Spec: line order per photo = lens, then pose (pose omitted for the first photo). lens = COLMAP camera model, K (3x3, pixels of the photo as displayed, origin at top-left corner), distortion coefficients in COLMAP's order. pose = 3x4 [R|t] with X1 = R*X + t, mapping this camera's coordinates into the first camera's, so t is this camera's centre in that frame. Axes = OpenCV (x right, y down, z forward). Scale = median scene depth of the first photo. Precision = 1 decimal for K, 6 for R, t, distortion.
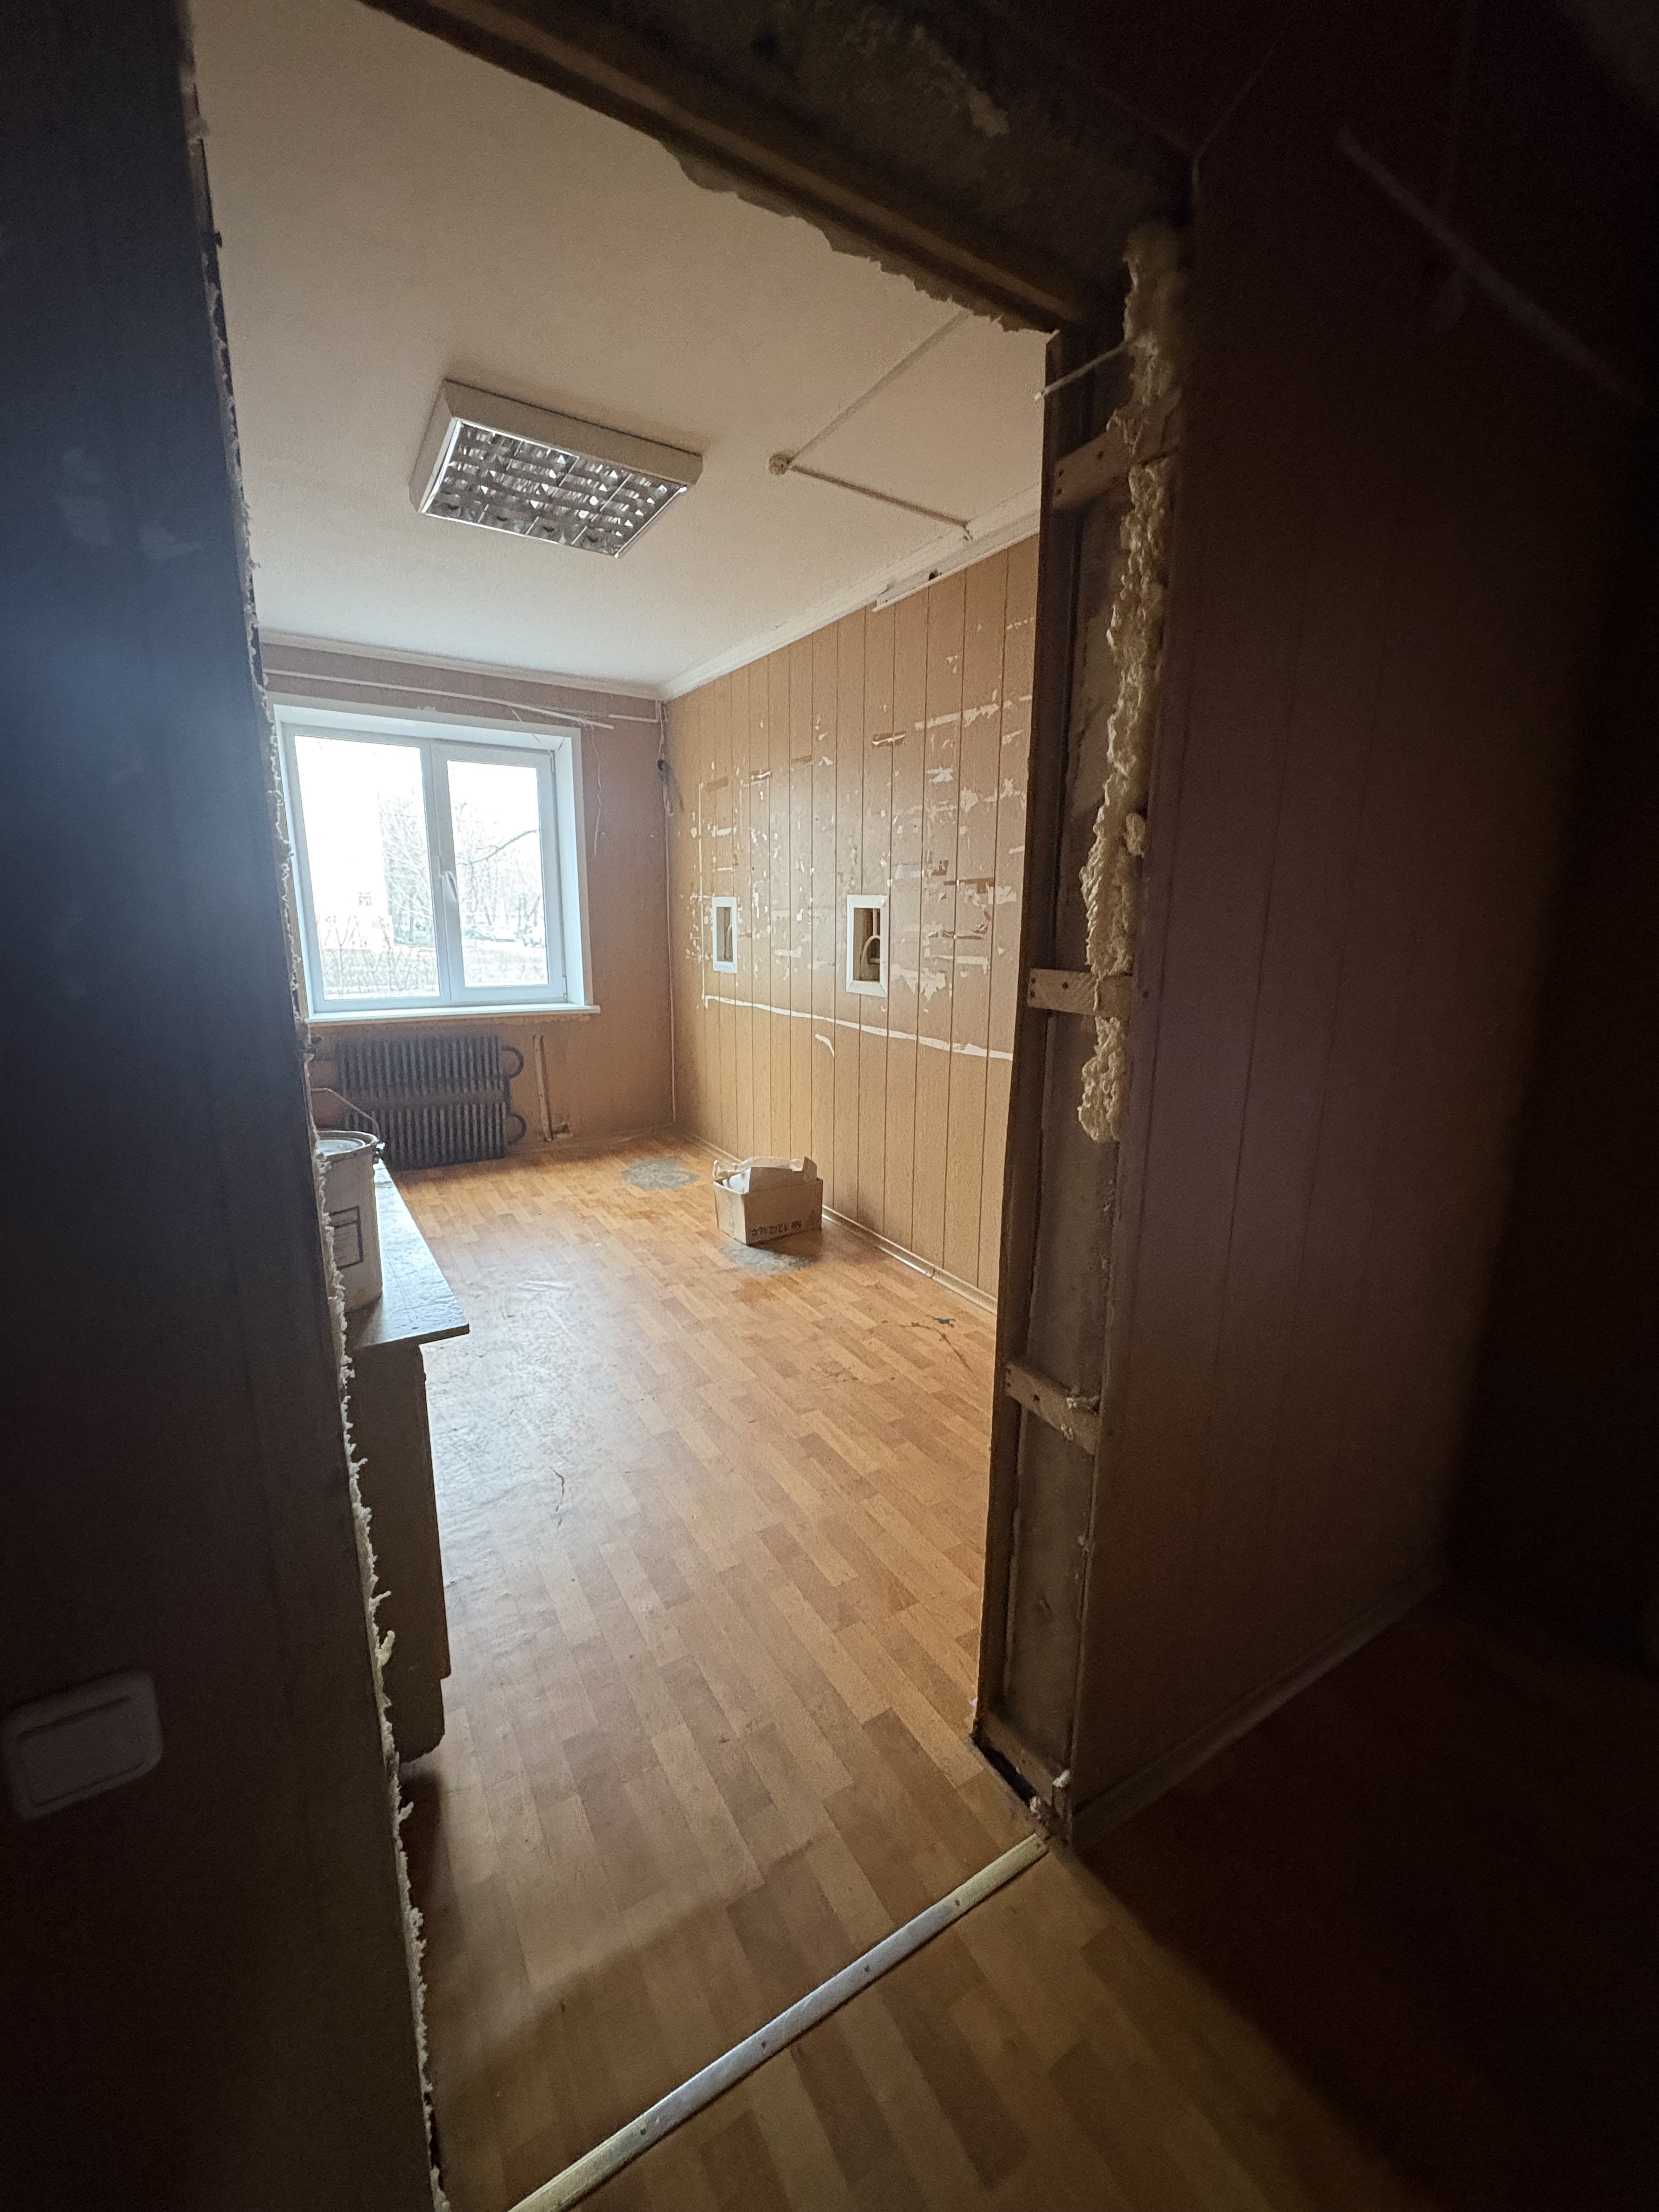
lens RADIAL K [[895.6, 0, 829.8], [0, 895.6, 1089.8], [0, 0, 1]] dist [-0.002969, 0.000260]
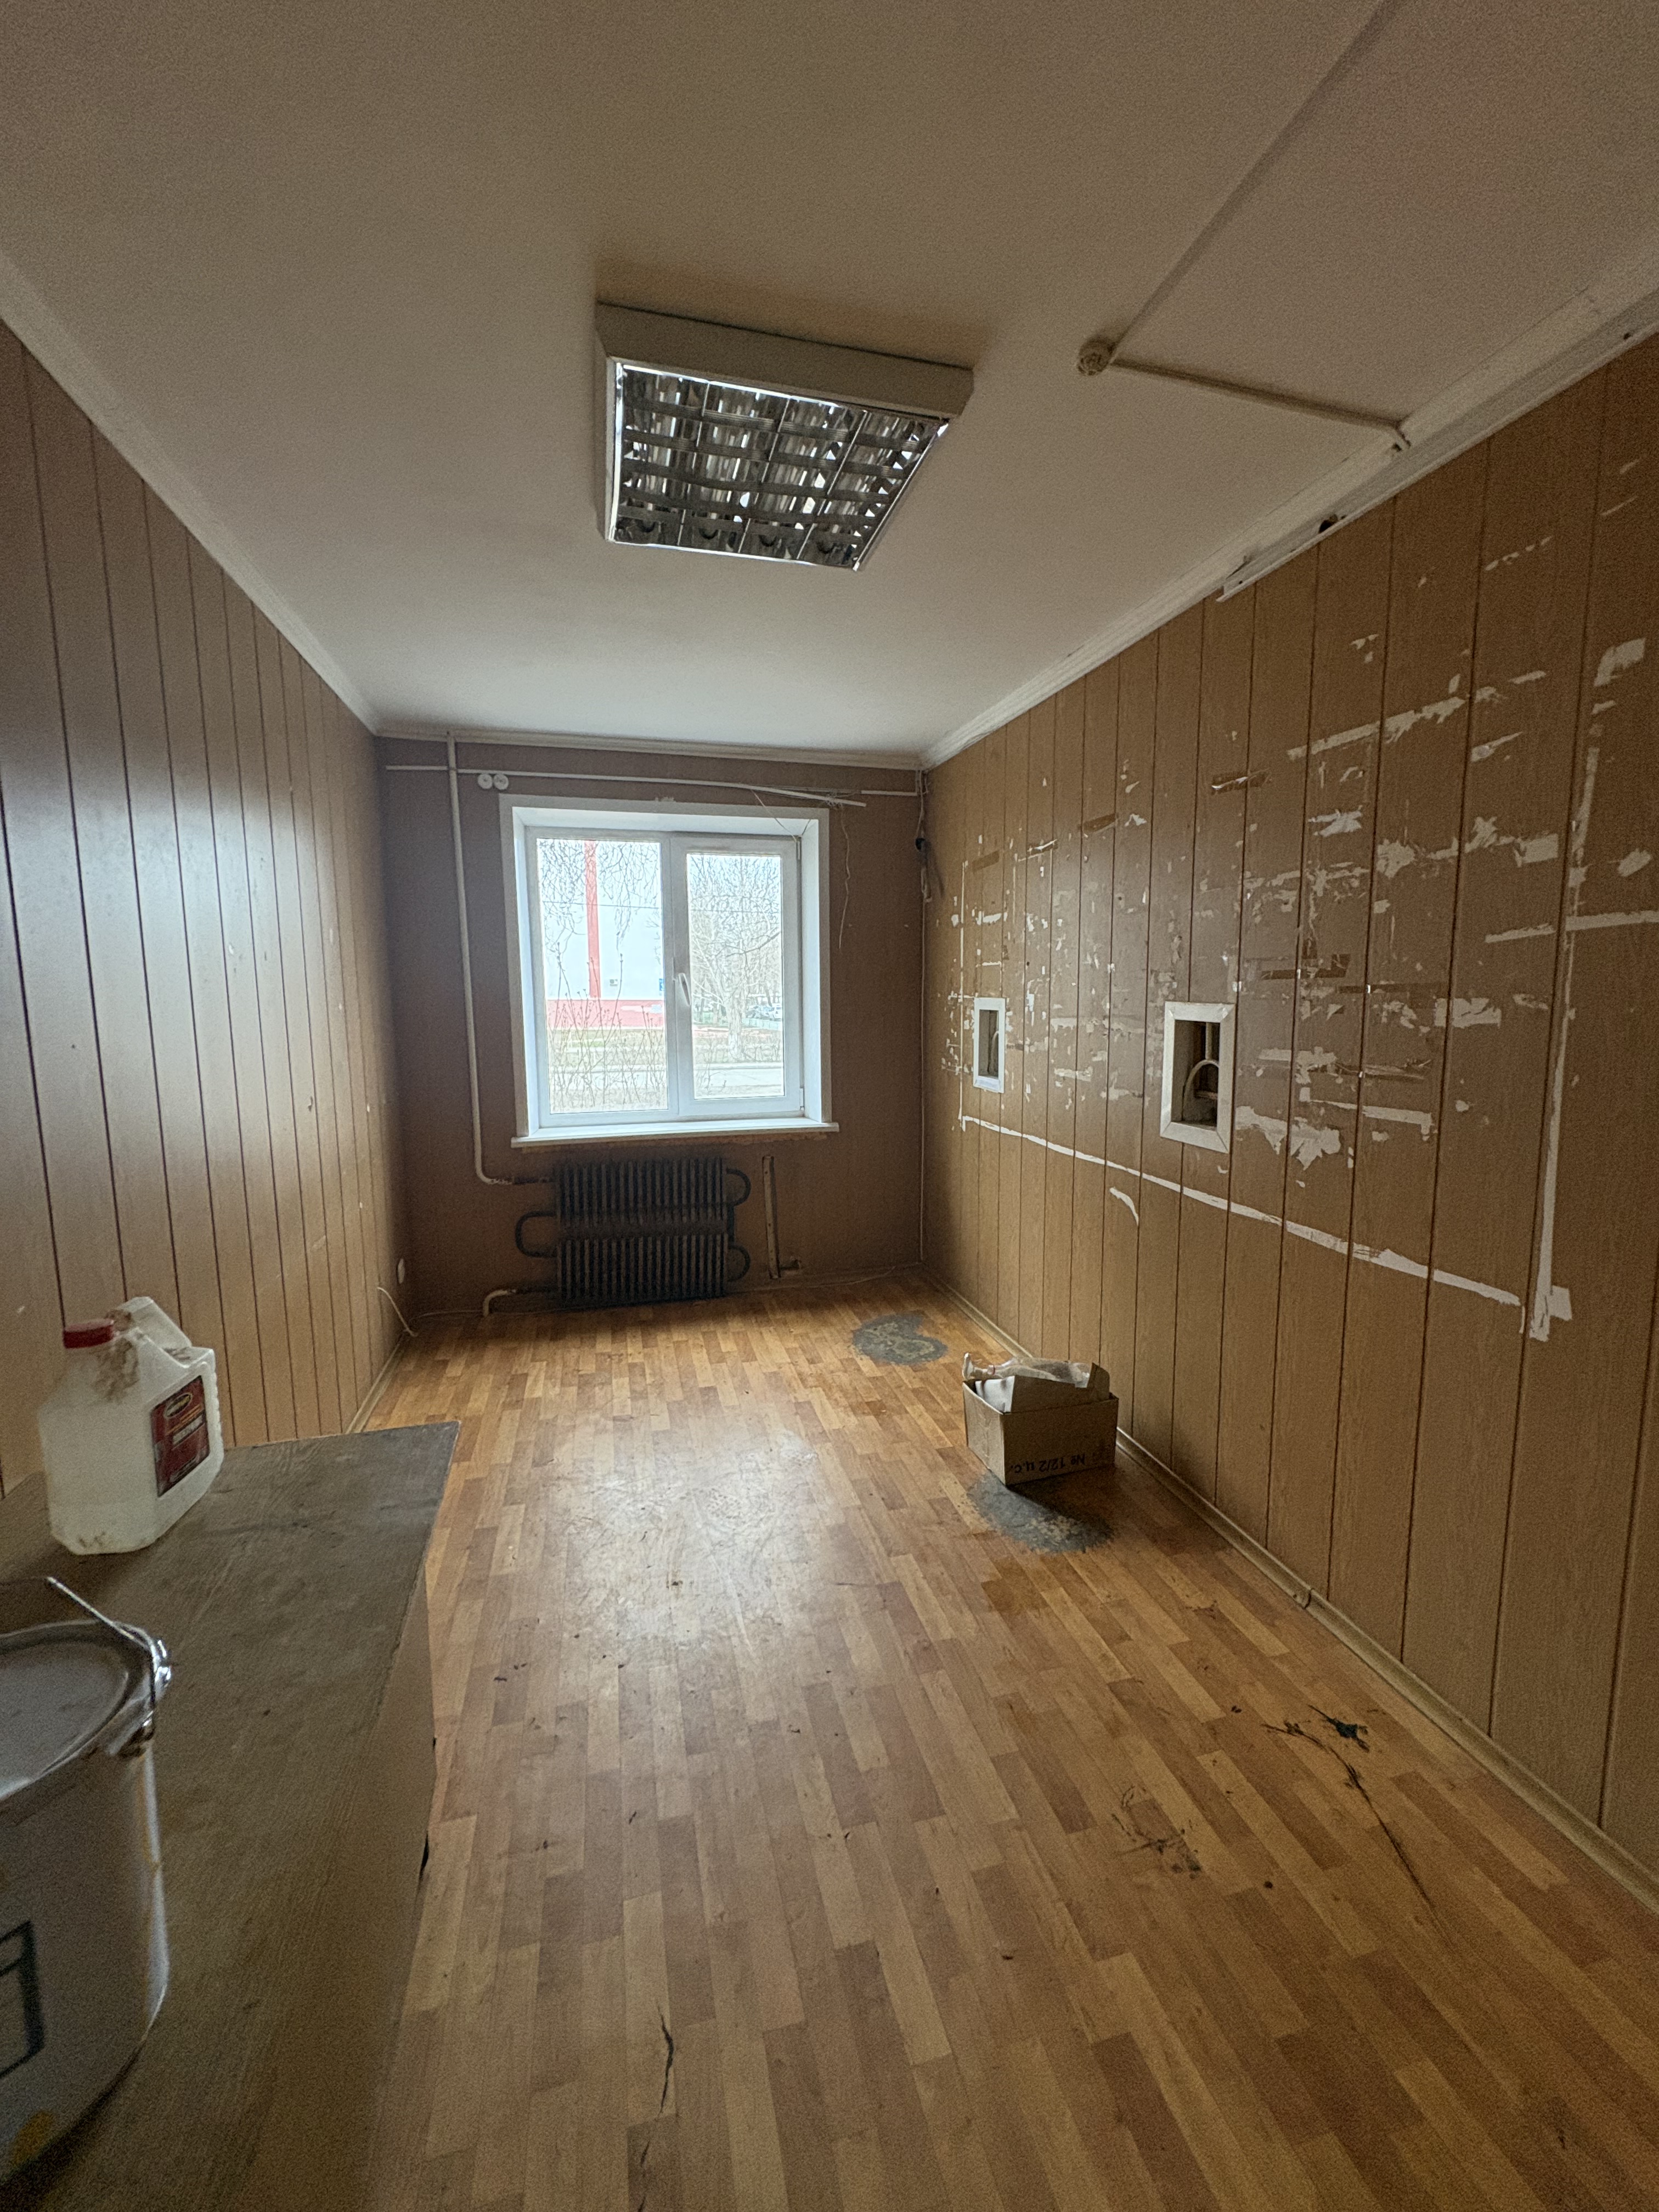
lens RADIAL K [[895.6, 0, 809.6], [0, 895.6, 1097.3], [0, 0, 1]] dist [-0.002969, 0.000260]
pose [[0.951184, 0.020419, -0.307950, -0.031303], [-0.044203, 0.996535, -0.070459, -0.088372], [0.305444, 0.080632, 0.948790, 0.275291]]
